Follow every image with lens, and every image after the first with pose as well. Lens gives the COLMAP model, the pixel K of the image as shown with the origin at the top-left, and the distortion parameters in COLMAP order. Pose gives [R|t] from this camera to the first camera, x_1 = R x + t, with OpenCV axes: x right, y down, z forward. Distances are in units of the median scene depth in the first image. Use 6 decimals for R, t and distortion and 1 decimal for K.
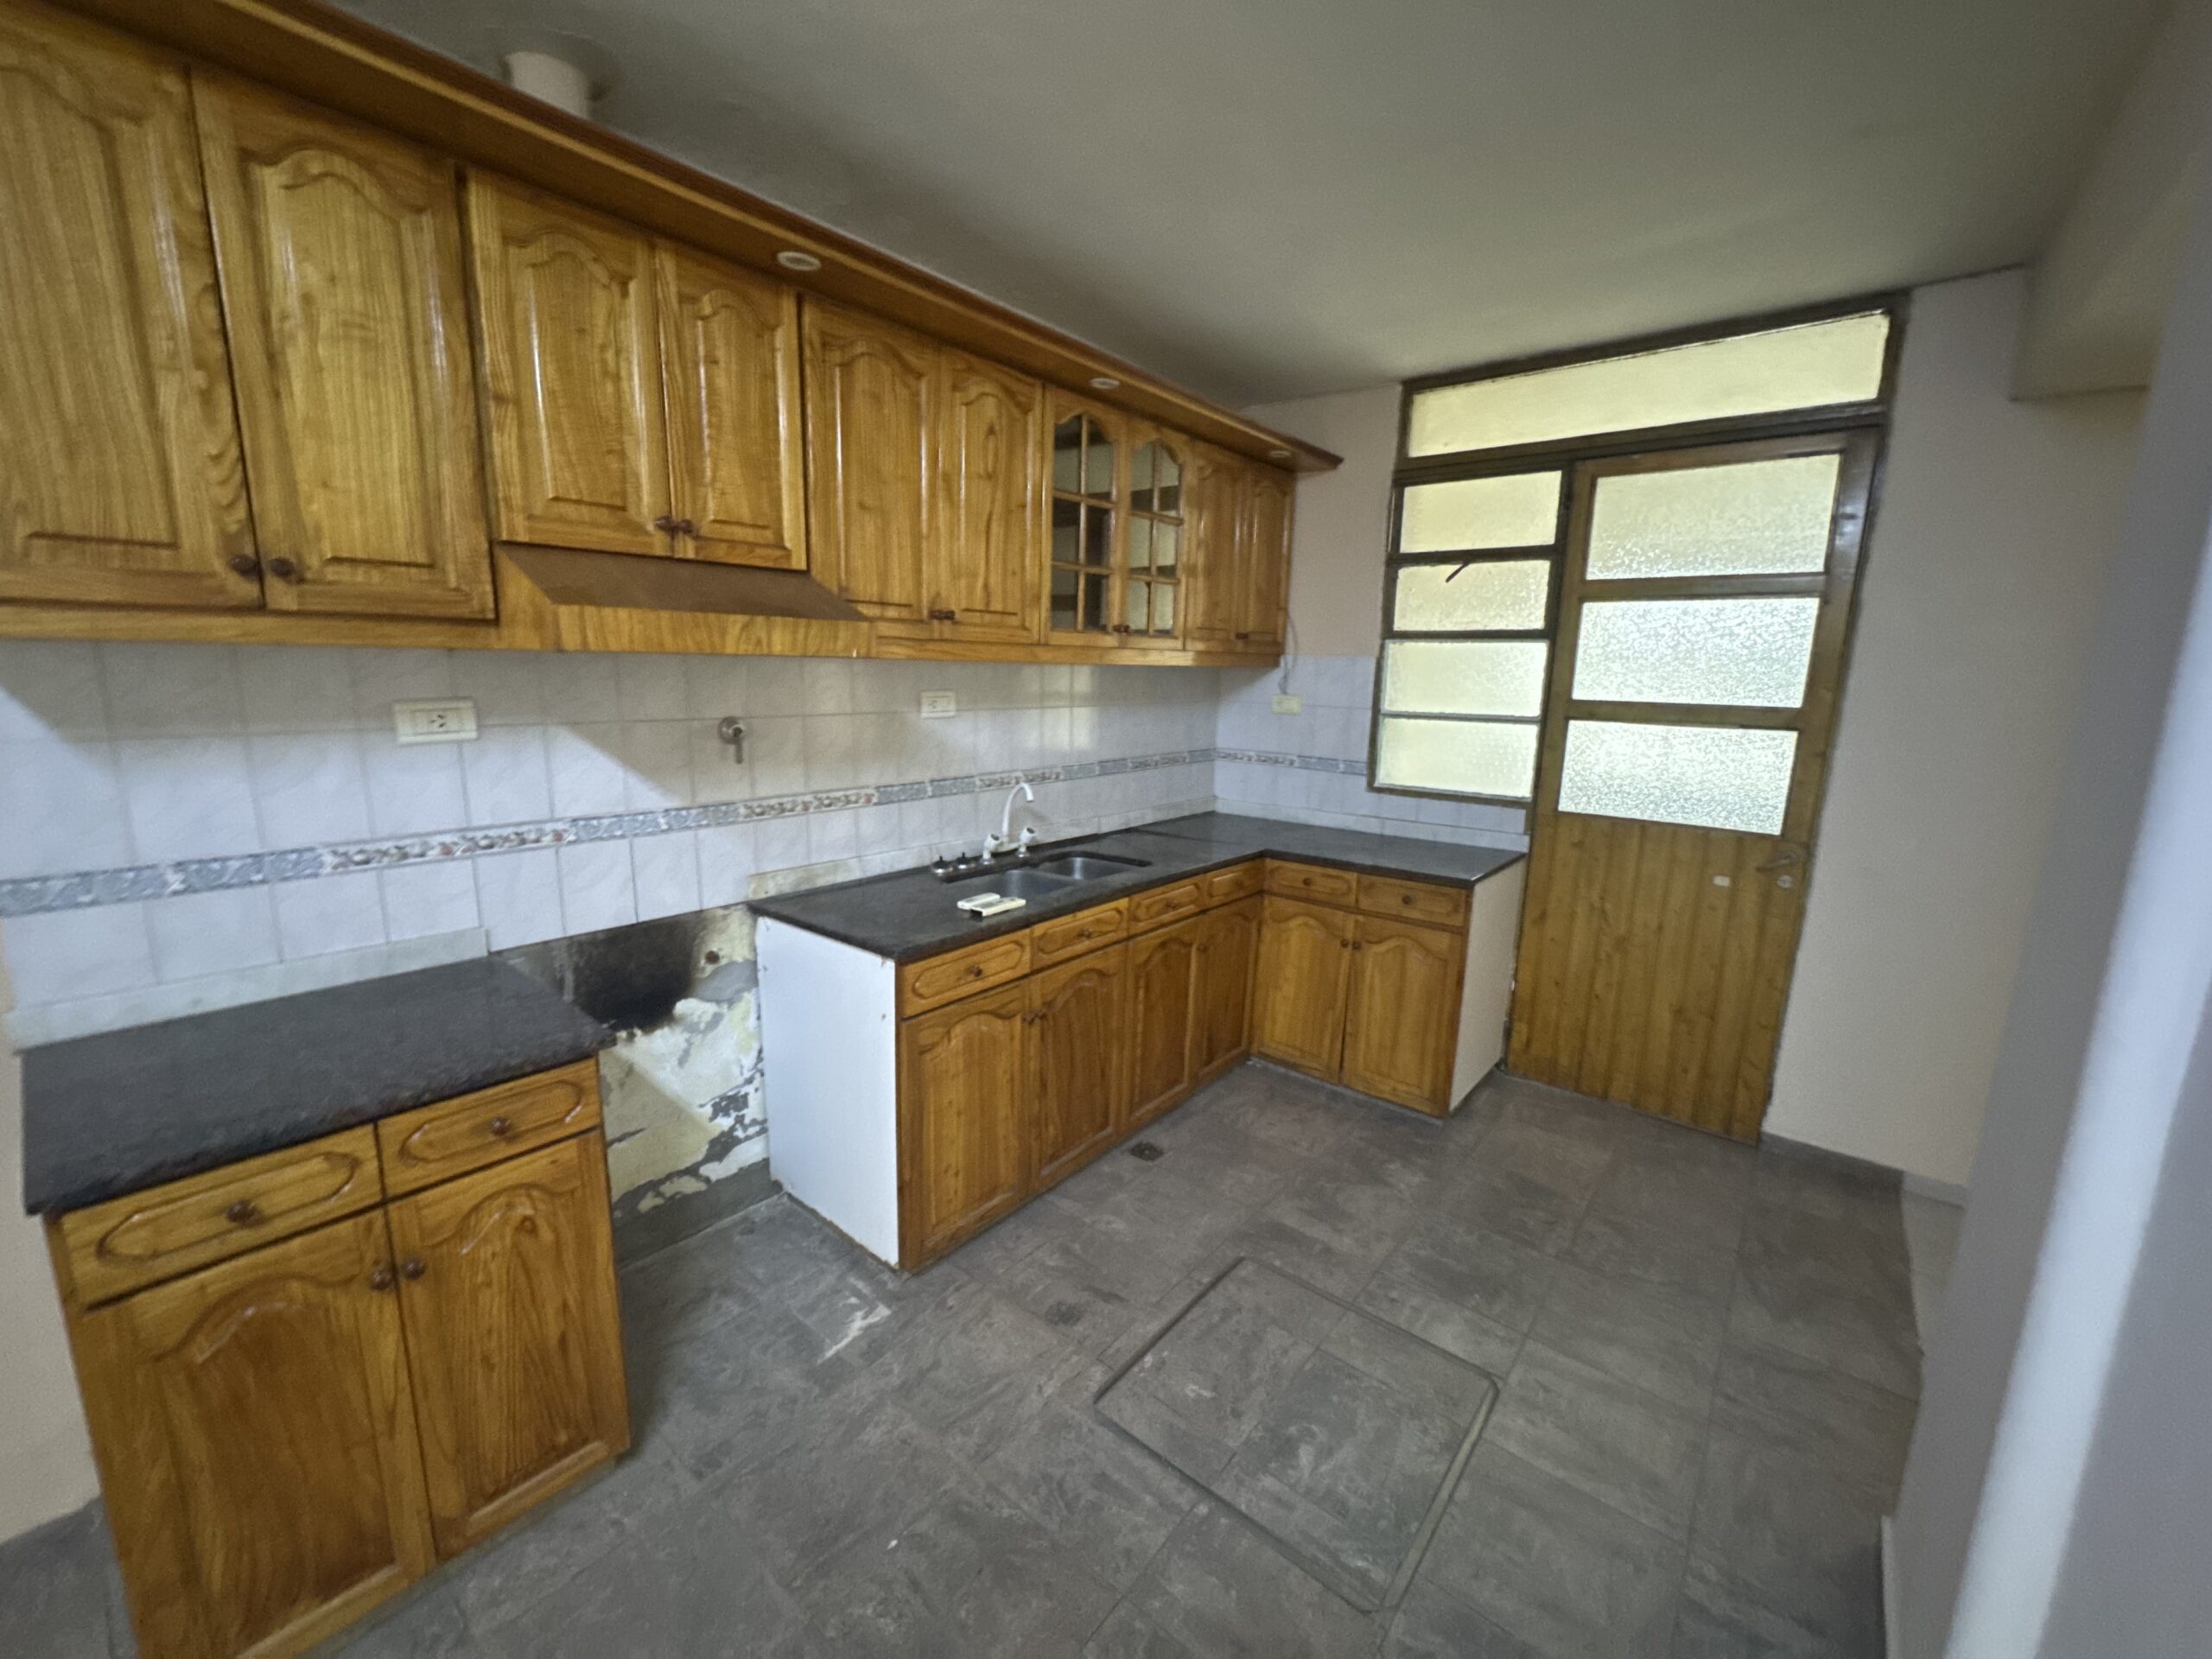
lens RADIAL K [[882.9, 0, 1105.0], [0, 882.9, 828.2], [0, 0, 1]] dist [-0.002994, 0.000248]
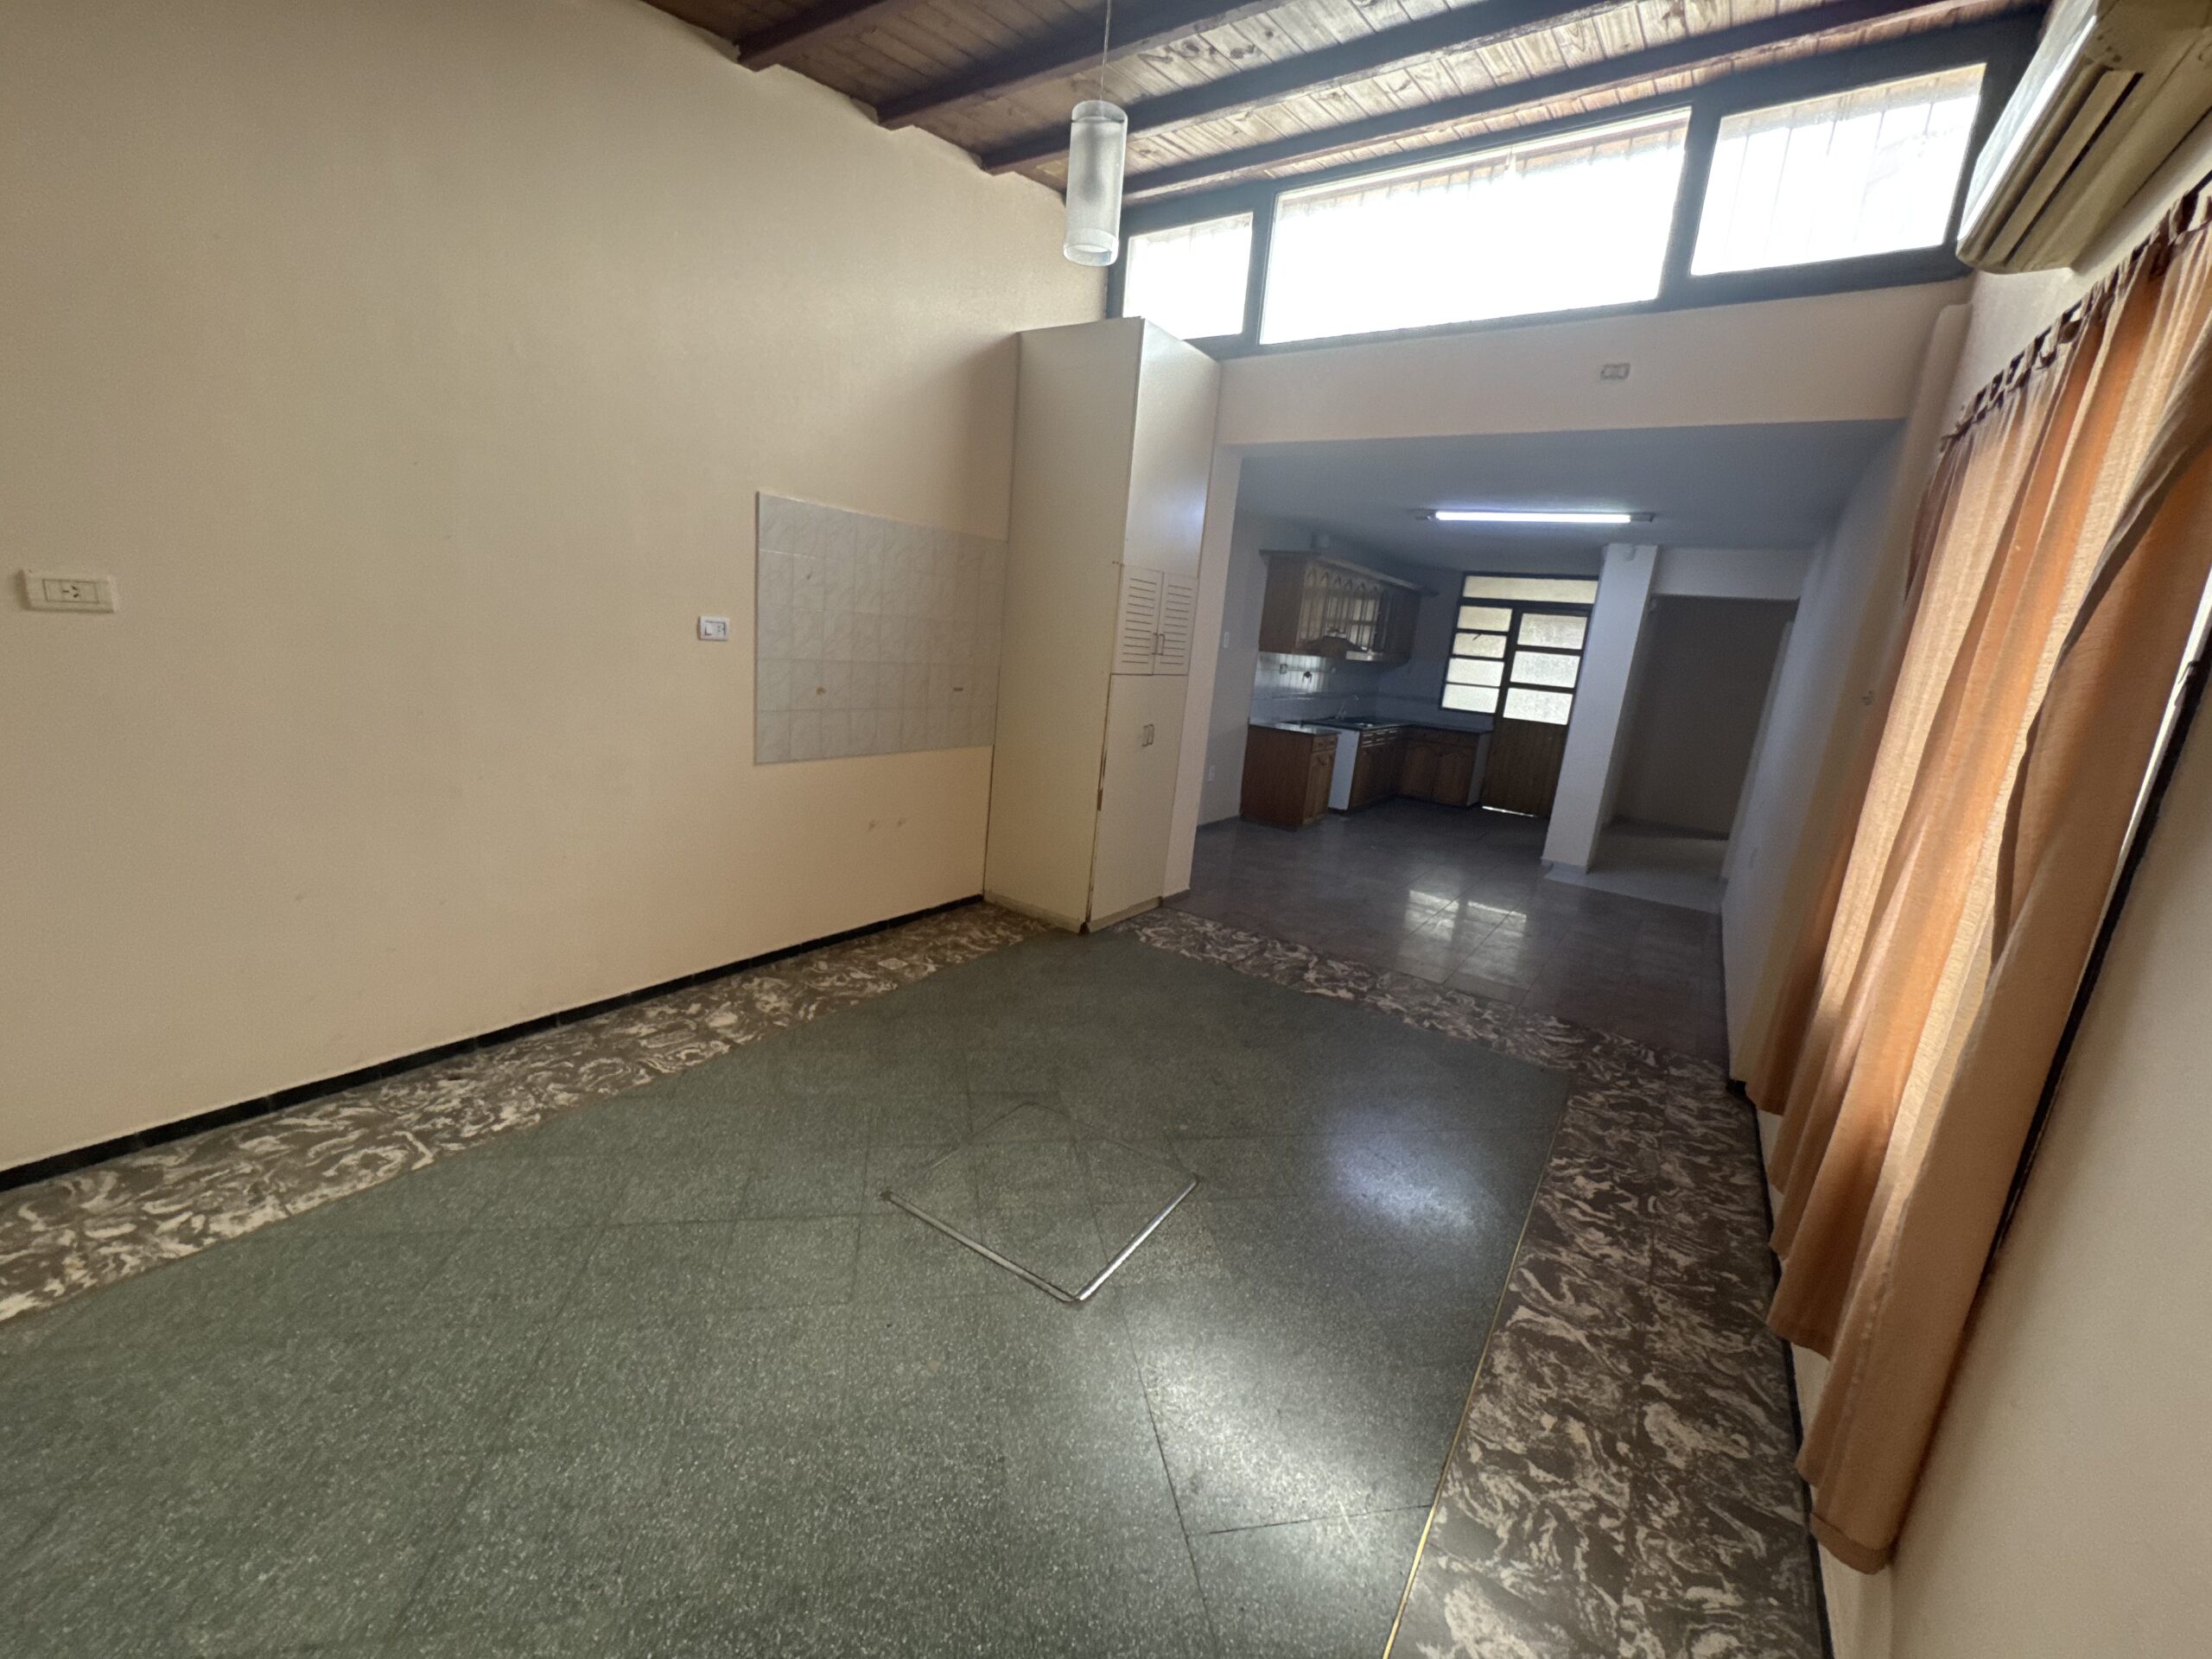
lens RADIAL K [[882.9, 0, 1103.6], [0, 882.9, 829.7], [0, 0, 1]] dist [-0.002994, 0.000248]
pose [[0.994389, 0.048357, 0.094089, -1.637019], [-0.052253, 0.997857, 0.039393, 0.462300], [-0.091982, -0.044088, 0.994784, -2.797977]]
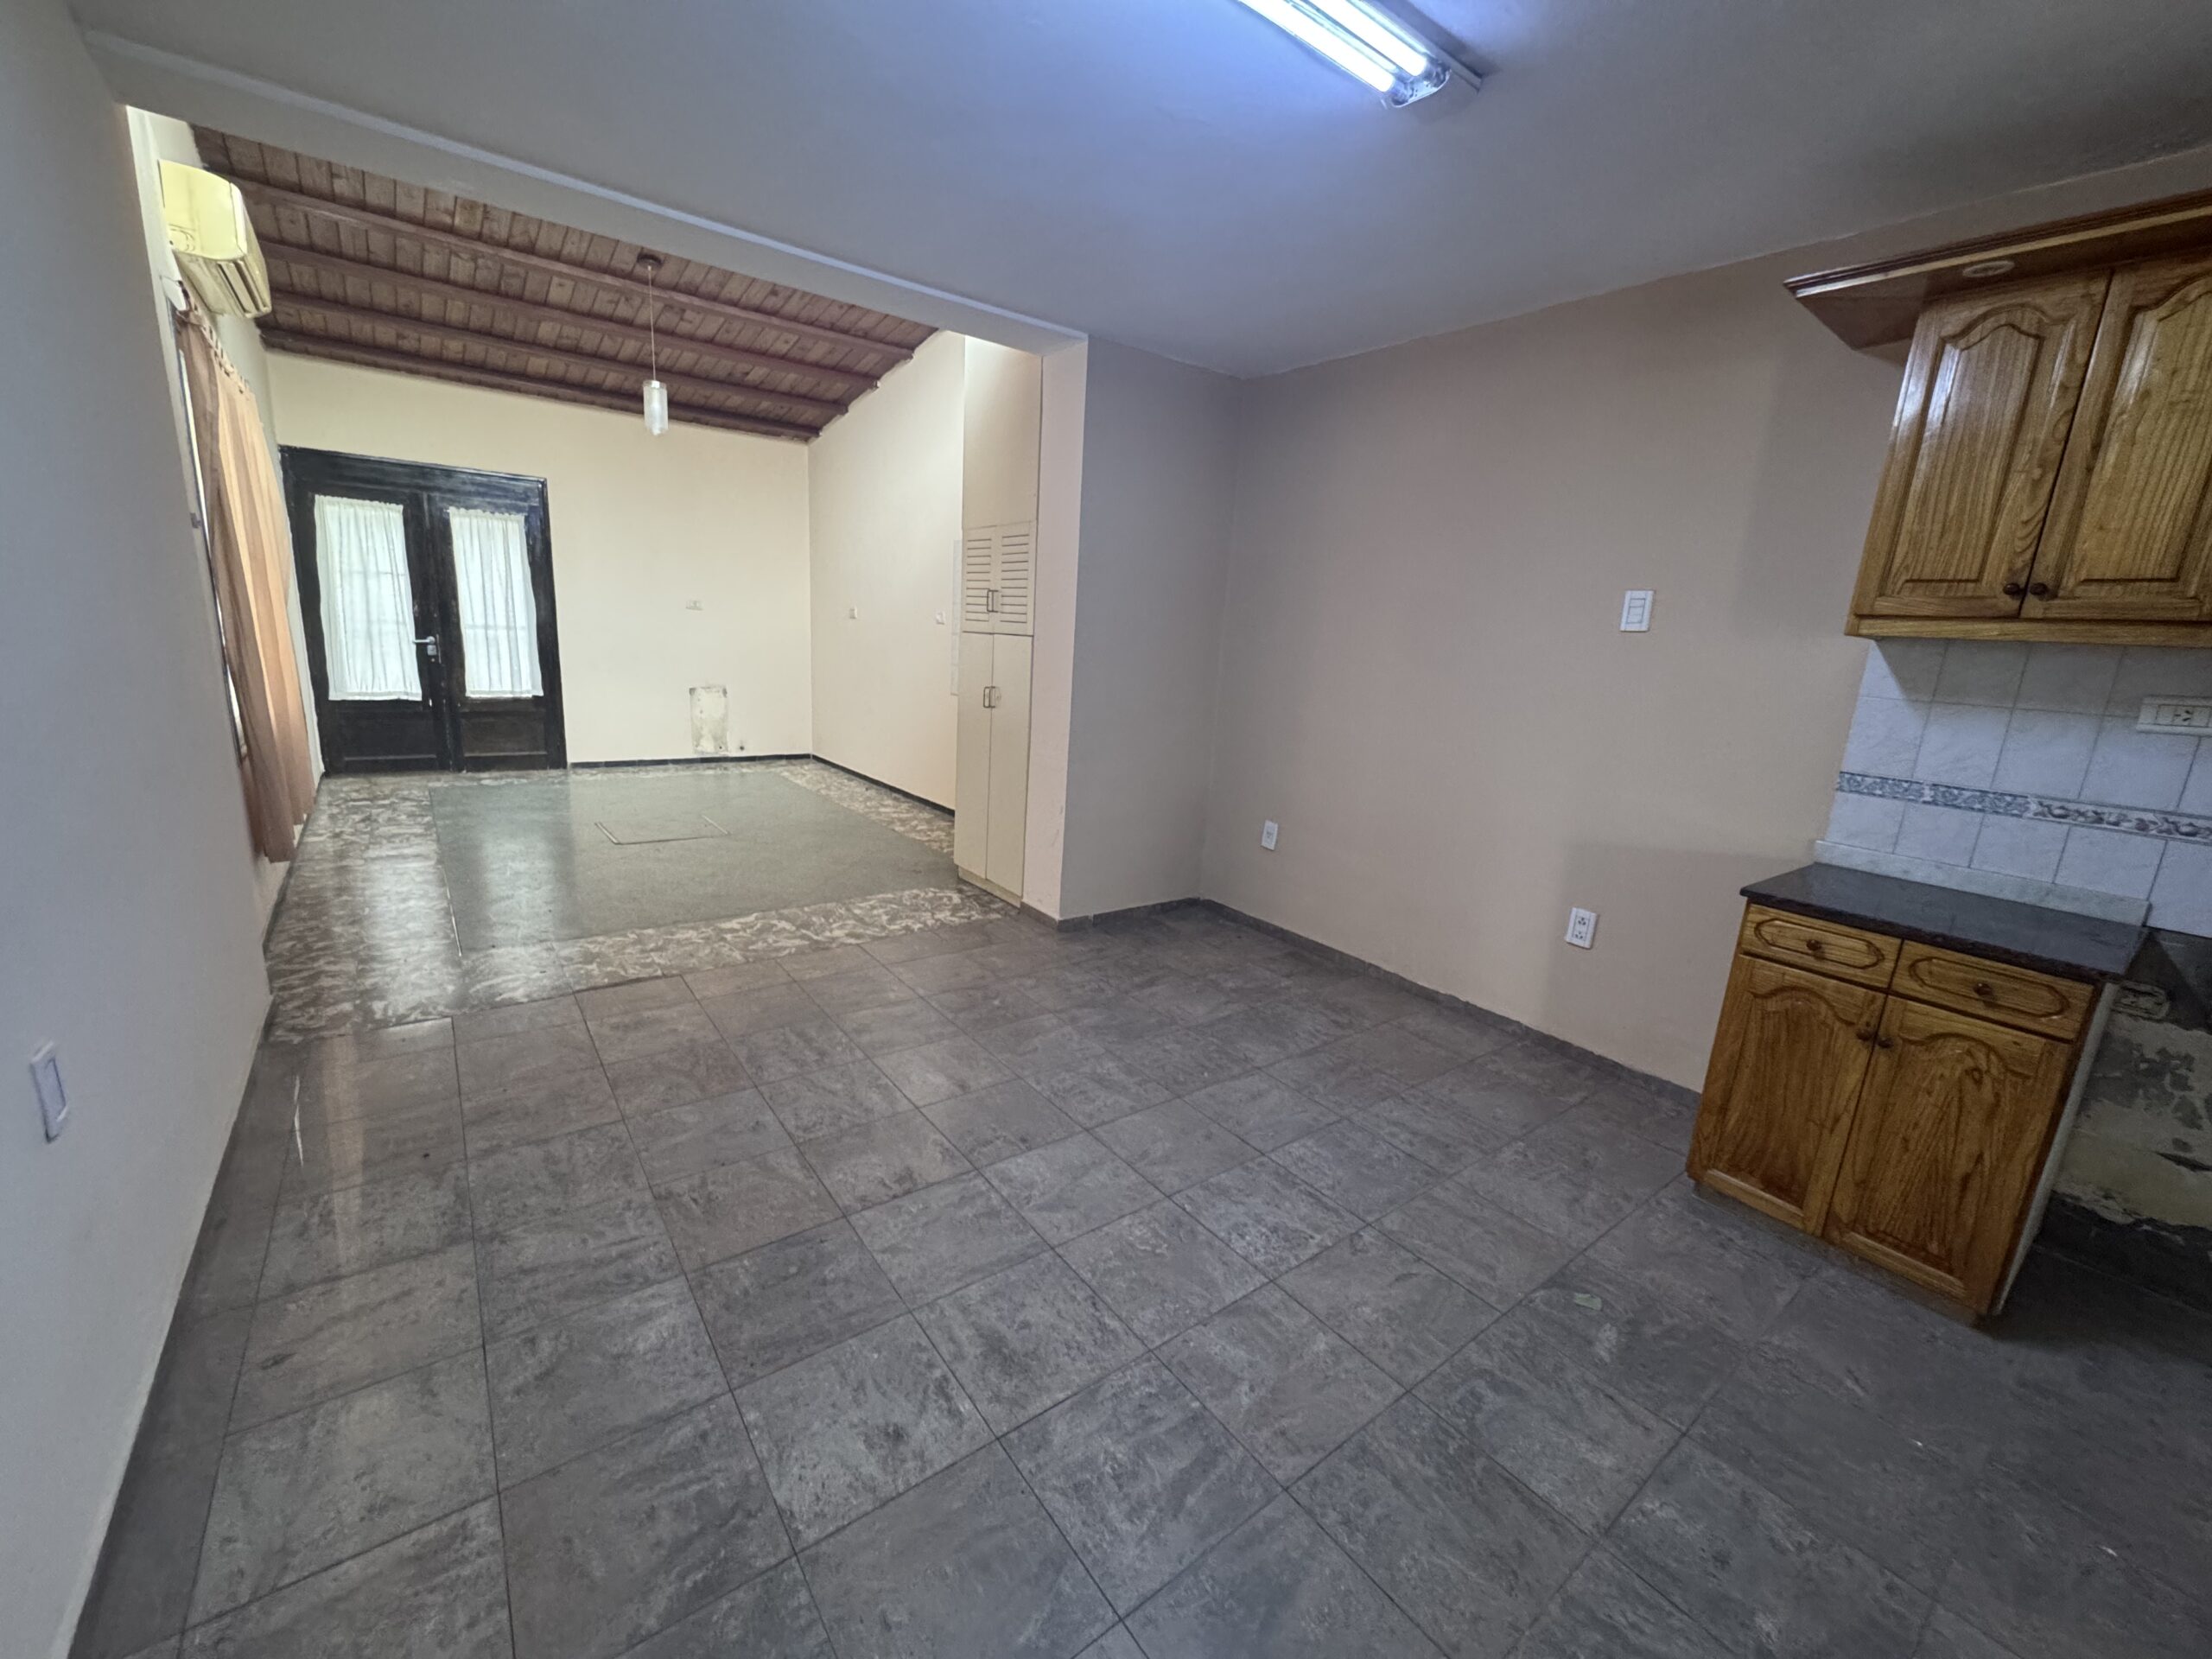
lens RADIAL K [[882.9, 0, 1104.3], [0, 882.9, 830.3], [0, 0, 1]] dist [-0.002994, 0.000248]
pose [[-0.229117, 0.176715, -0.957224, 0.543748], [-0.243877, 0.941597, 0.232203, 0.075985], [0.942353, 0.286647, -0.172639, -0.070185]]
